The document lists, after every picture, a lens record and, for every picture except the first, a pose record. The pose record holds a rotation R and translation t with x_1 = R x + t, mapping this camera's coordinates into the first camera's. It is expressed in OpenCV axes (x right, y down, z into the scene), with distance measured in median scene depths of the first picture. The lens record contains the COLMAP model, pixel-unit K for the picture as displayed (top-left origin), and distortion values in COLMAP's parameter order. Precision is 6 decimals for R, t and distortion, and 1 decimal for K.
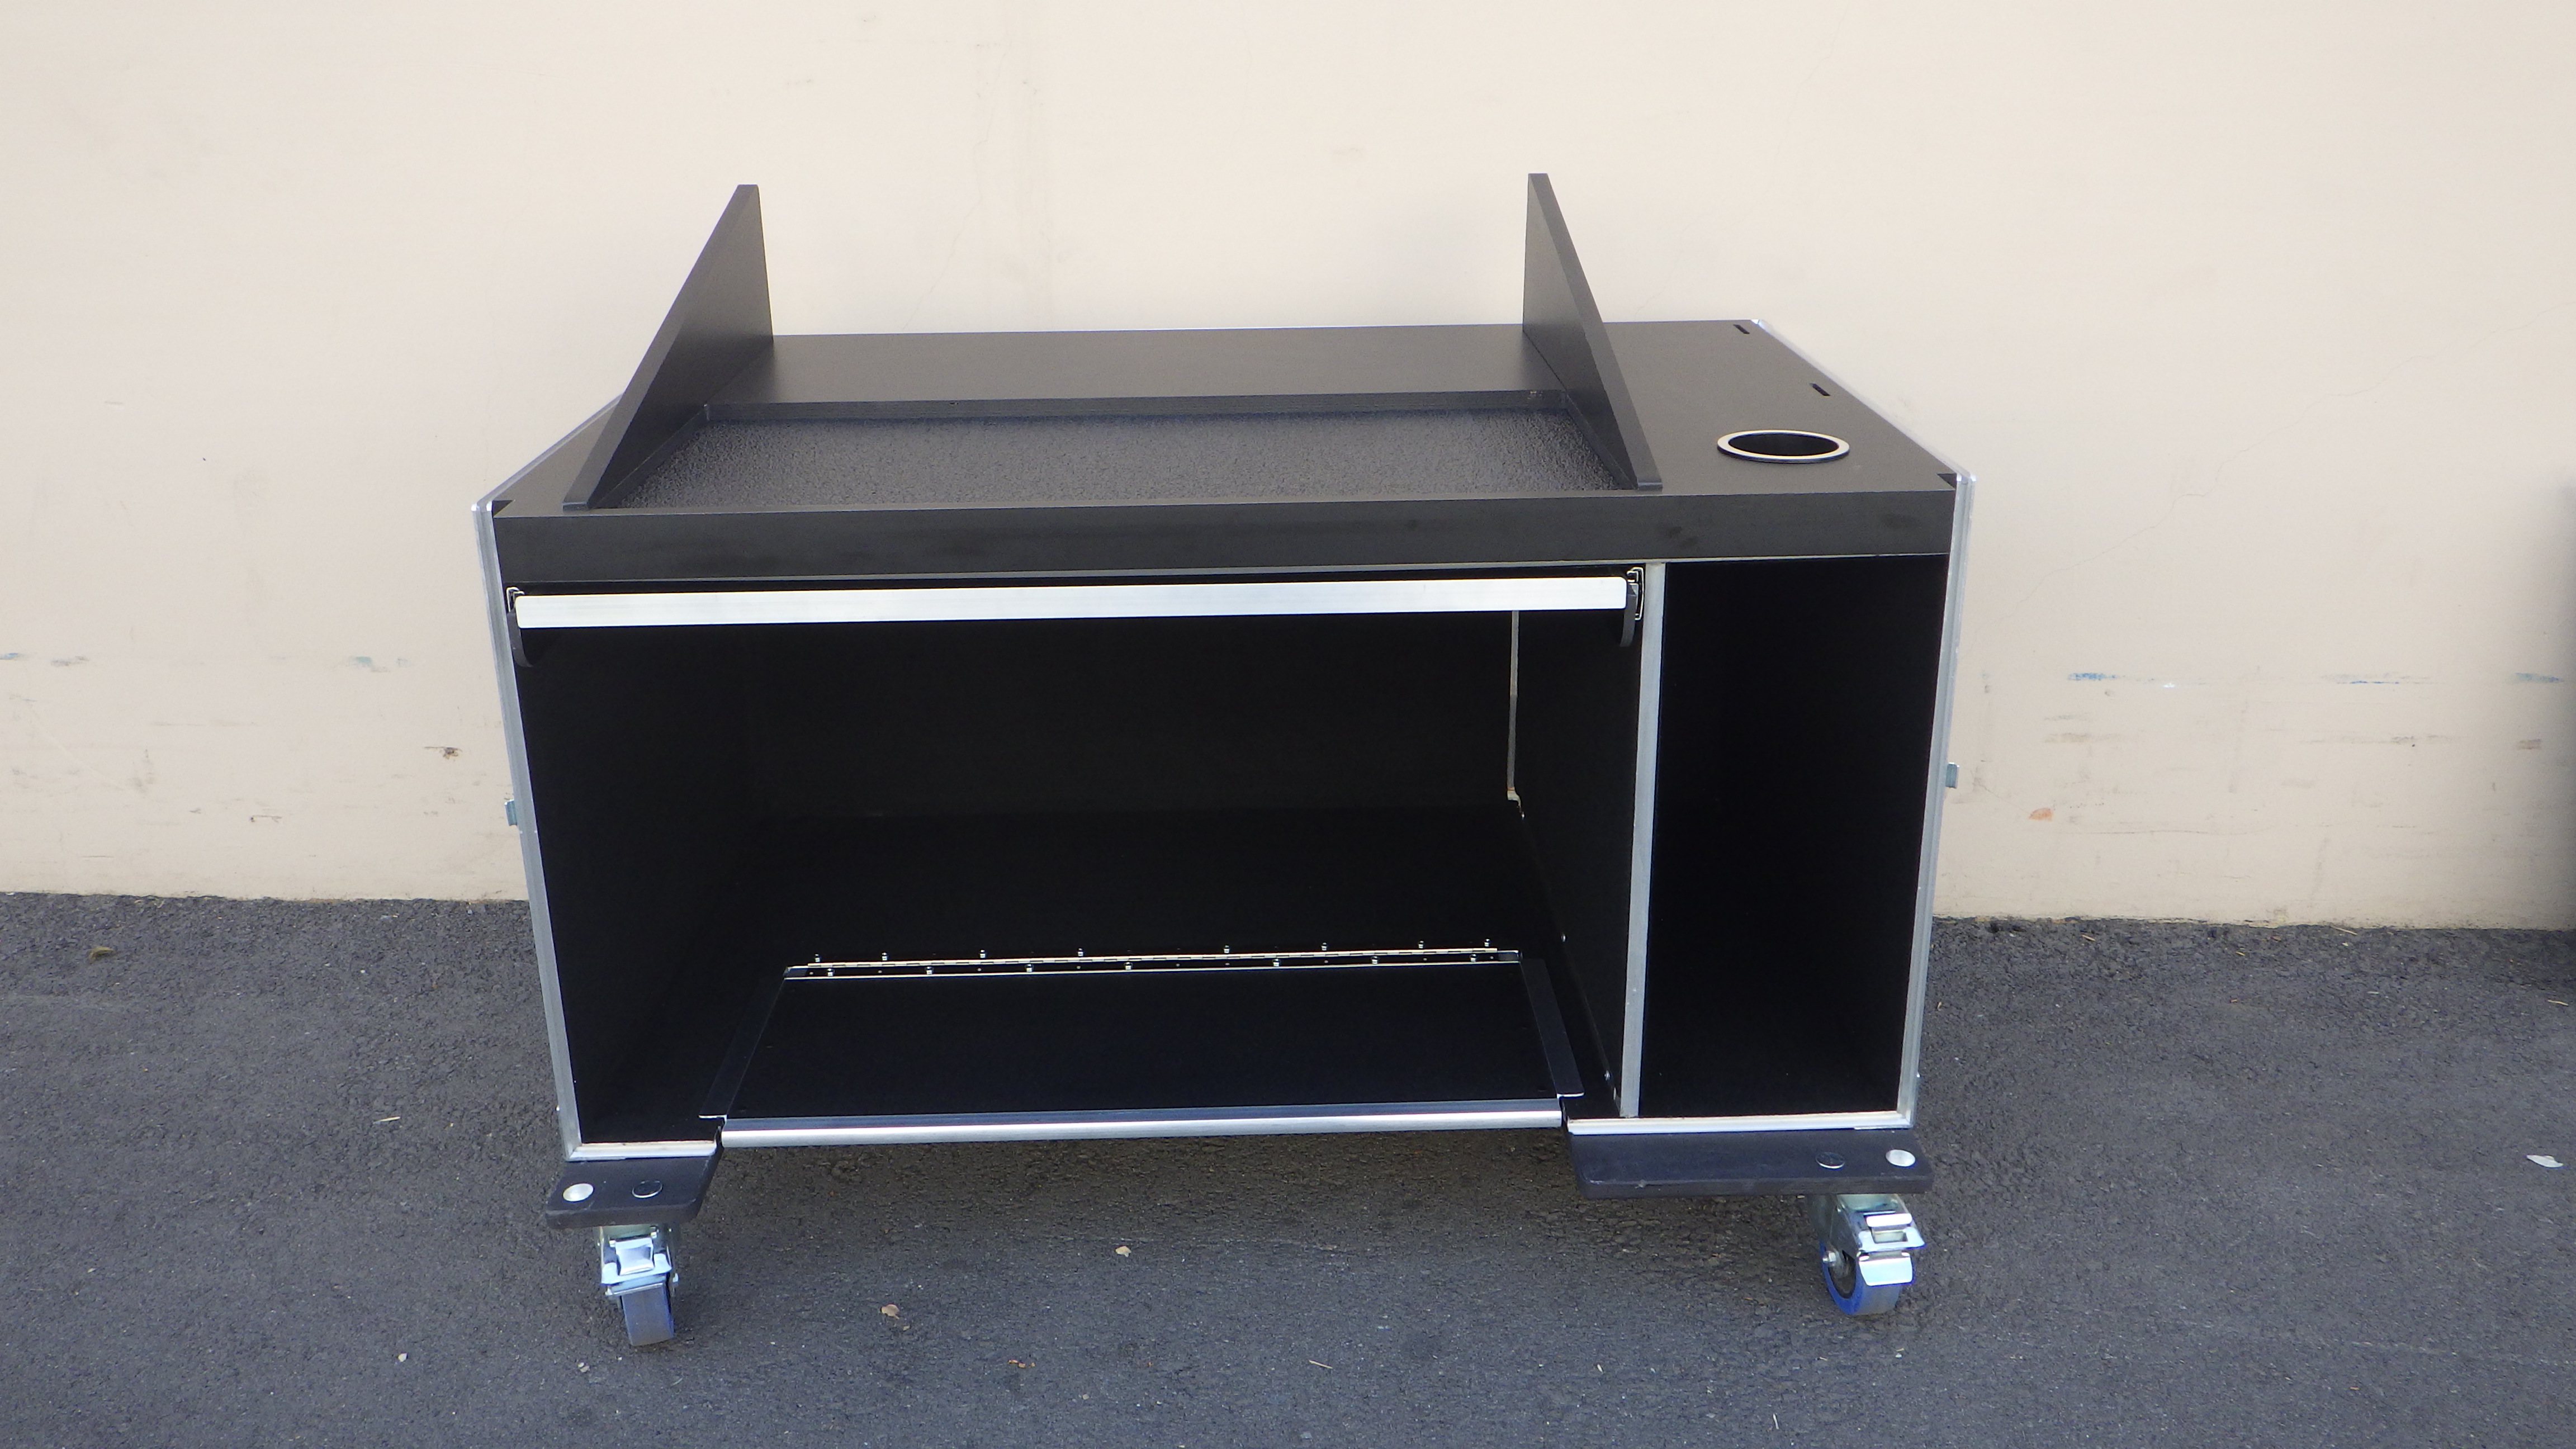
lens RADIAL K [[2137.8, 0, 1284.8], [0, 2137.8, 698.9], [0, 0, 1]] dist [-0.005417, 0.006079]
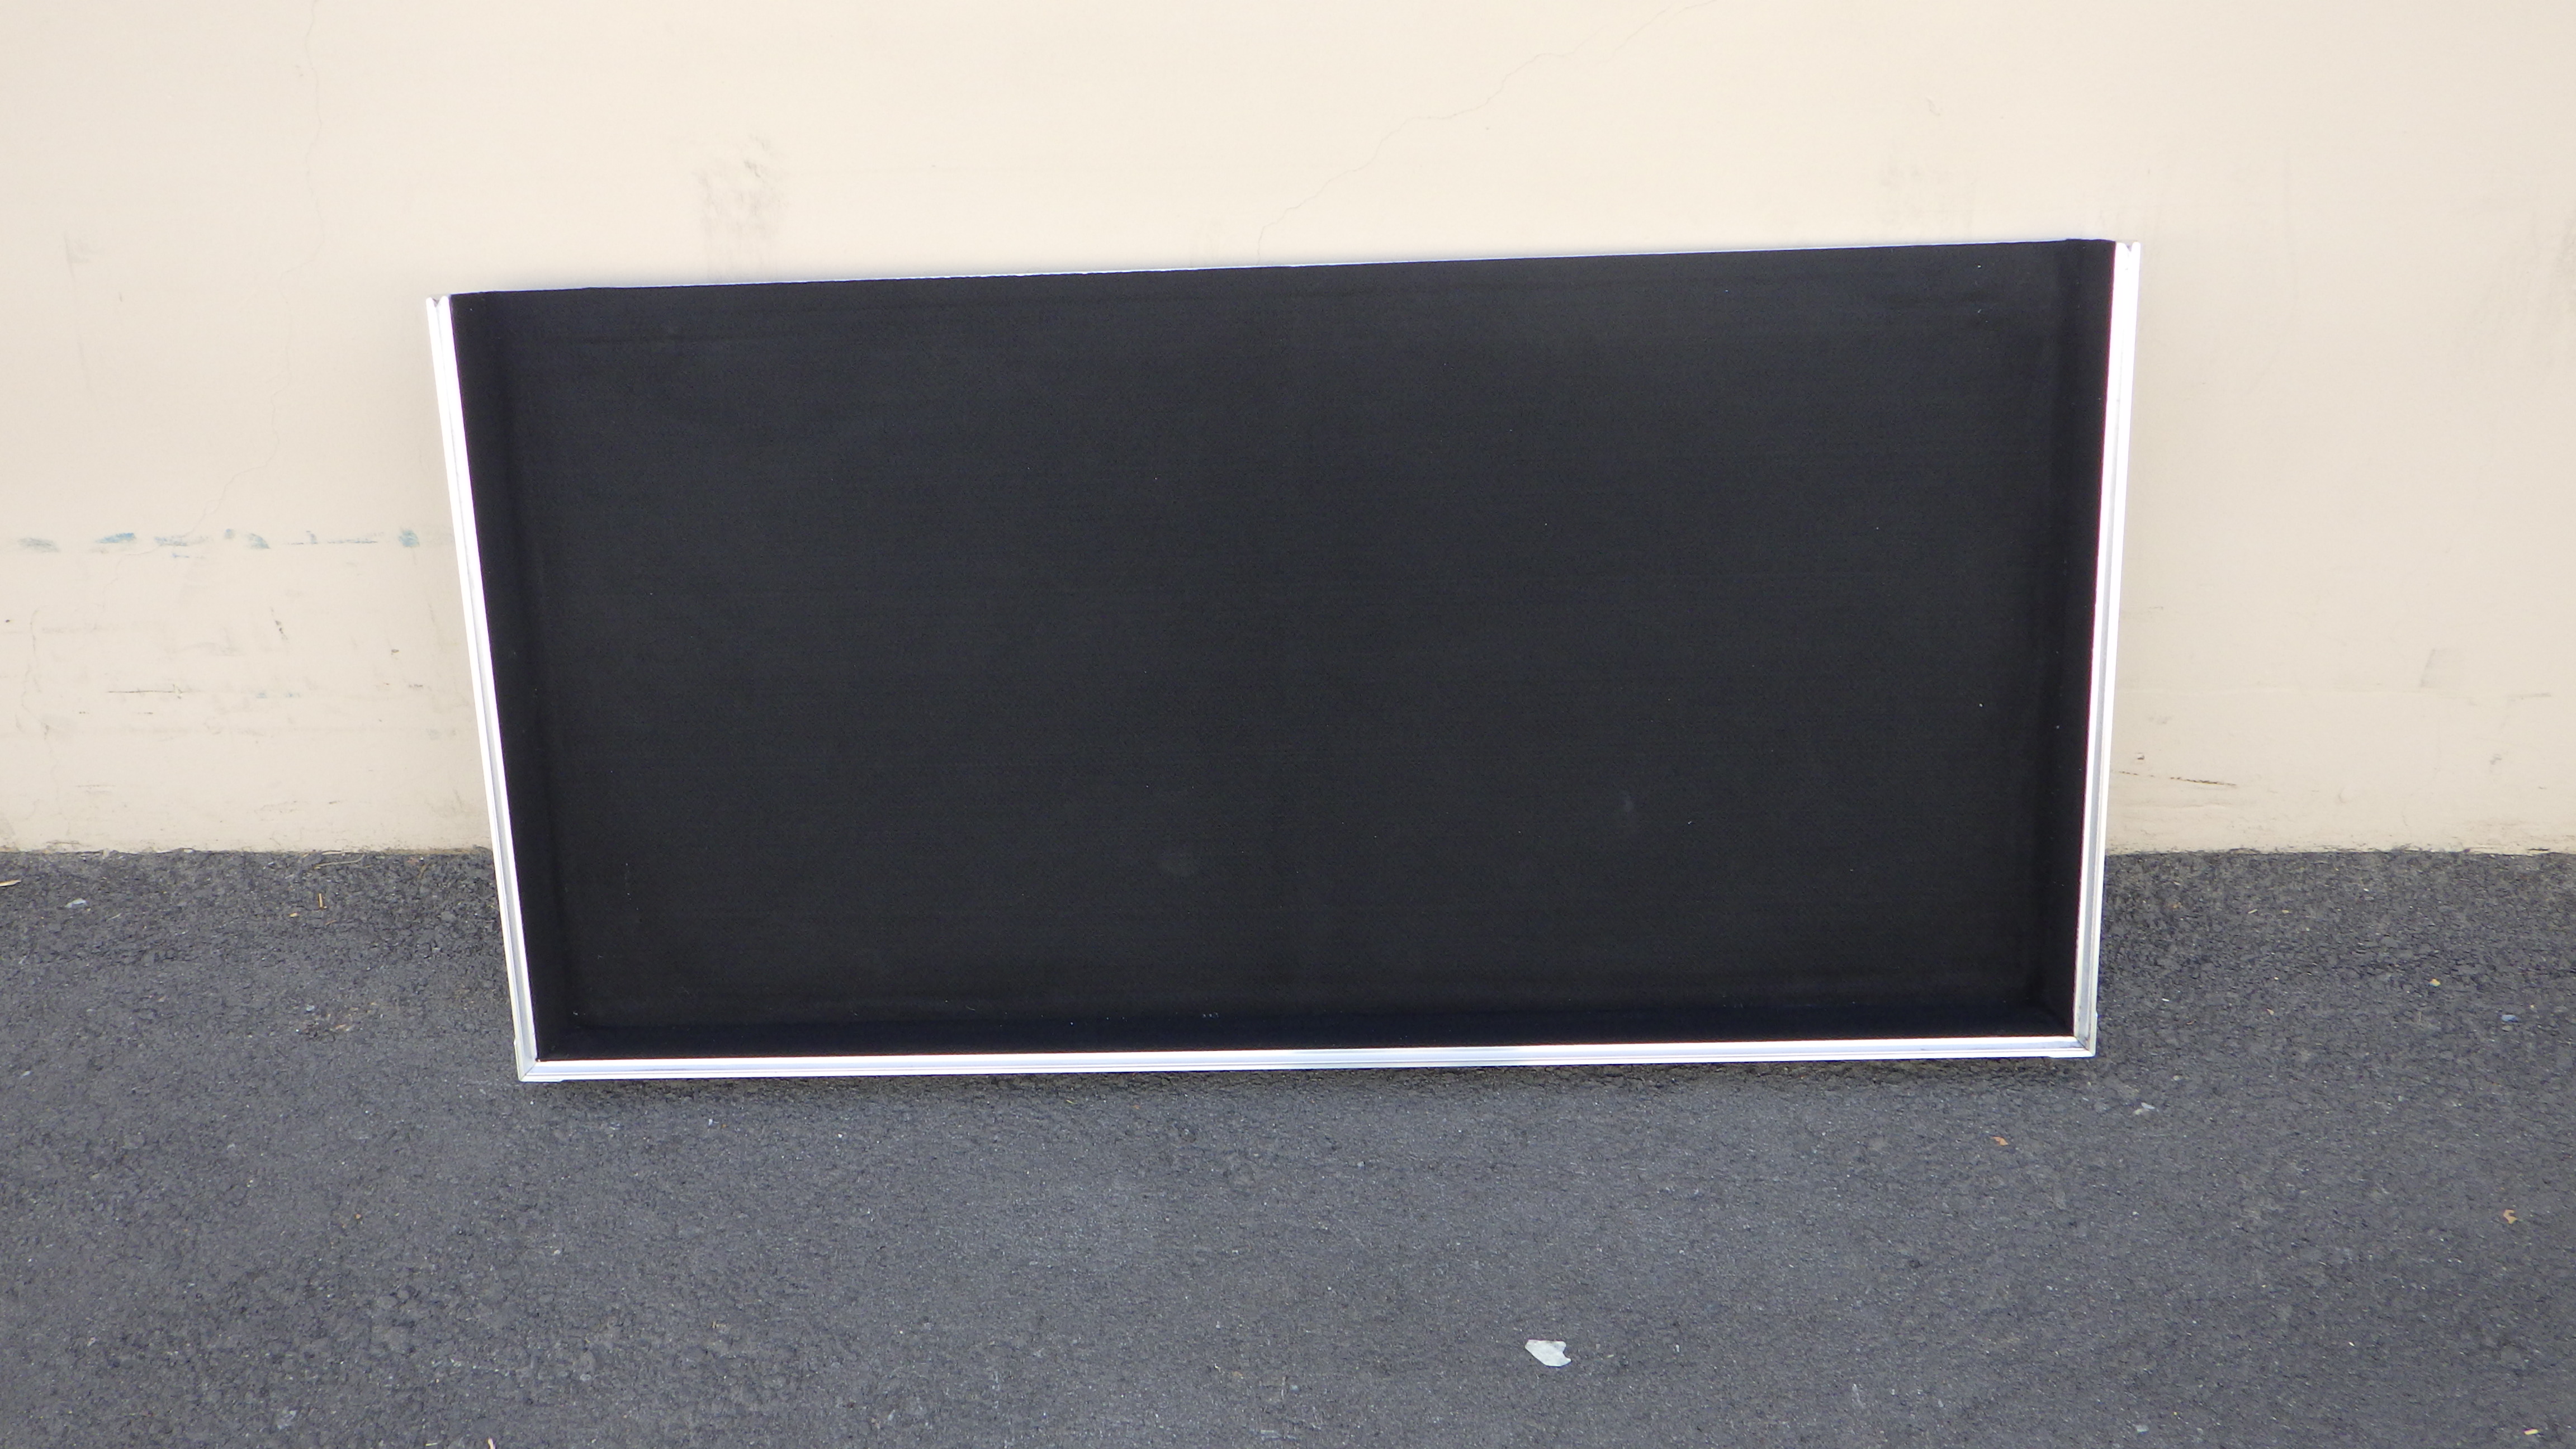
lens RADIAL K [[2137.8, 0, 1286.7], [0, 2137.8, 698.6], [0, 0, 1]] dist [-0.005417, 0.006079]
pose [[0.999589, -0.025751, -0.012608, 0.527934], [0.028215, 0.961659, 0.272791, -0.174525], [0.005100, -0.273035, 0.961991, 0.406972]]
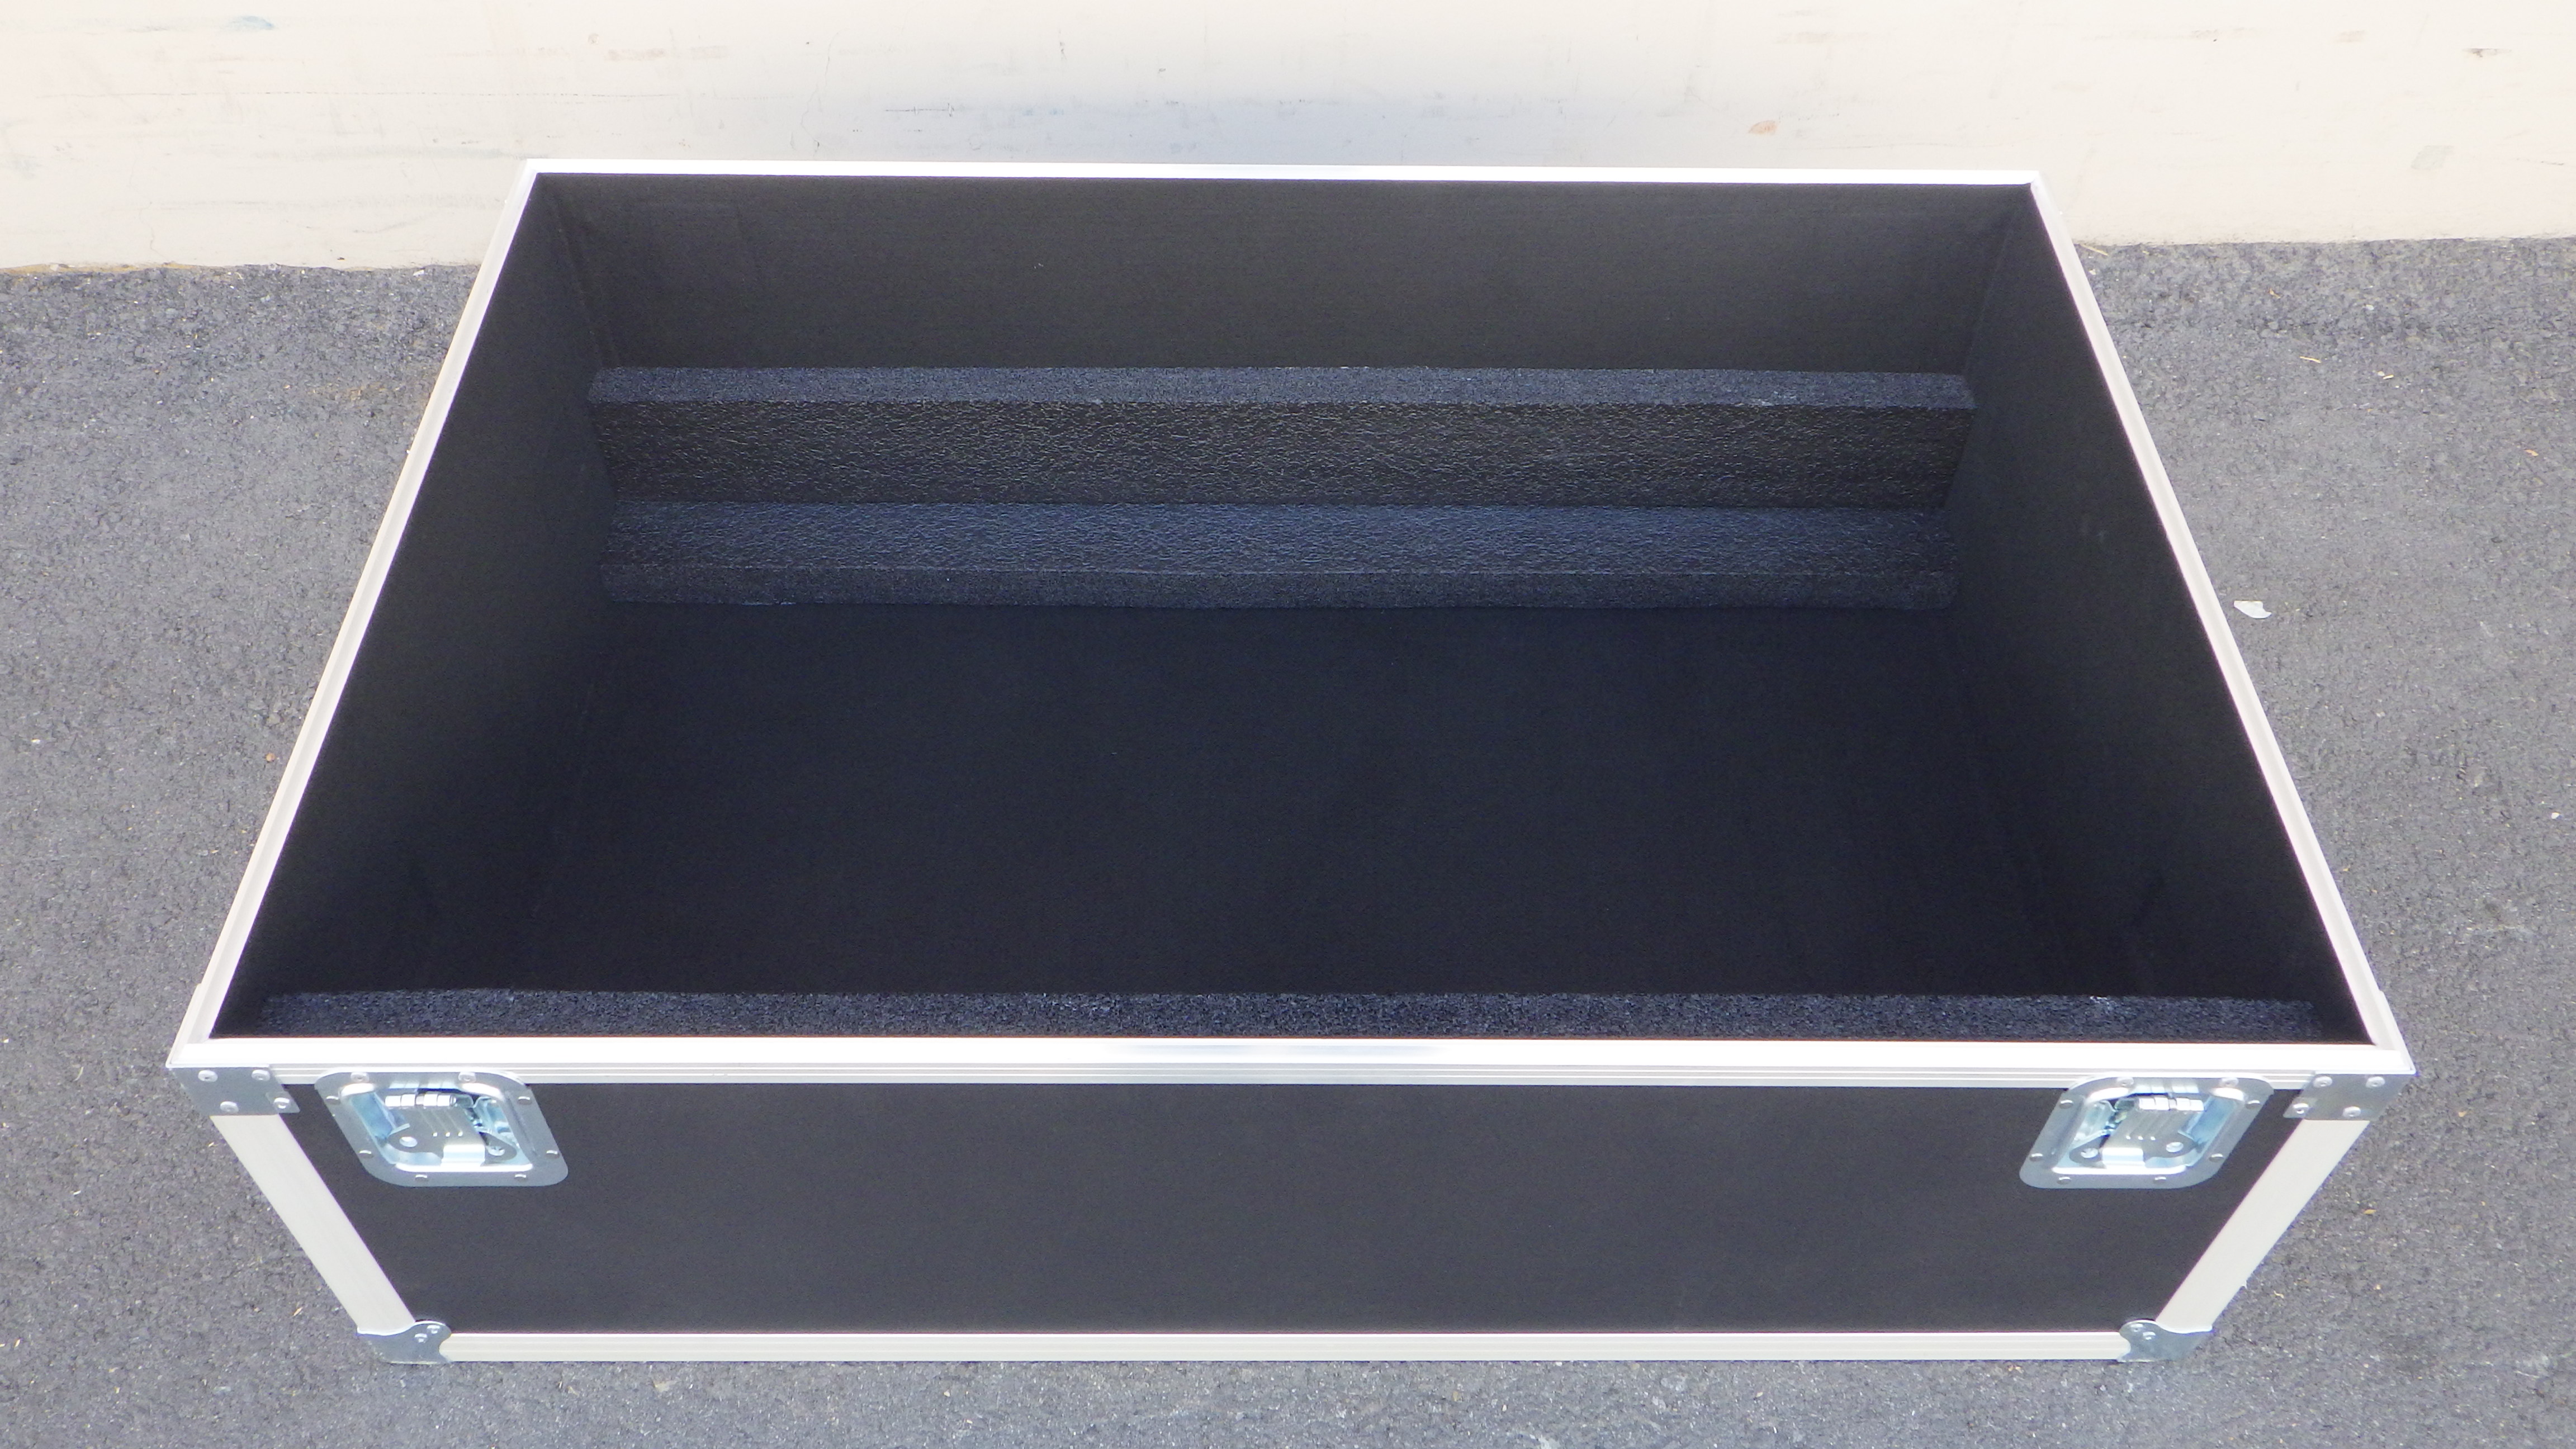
lens RADIAL K [[2137.8, 0, 1290.8], [0, 2137.8, 690.3], [0, 0, 1]] dist [-0.005417, 0.006079]
pose [[0.994251, -0.056854, 0.090731, 0.108882], [0.005651, 0.874063, 0.485780, -0.192691], [-0.106924, -0.482475, 0.869359, 0.253506]]
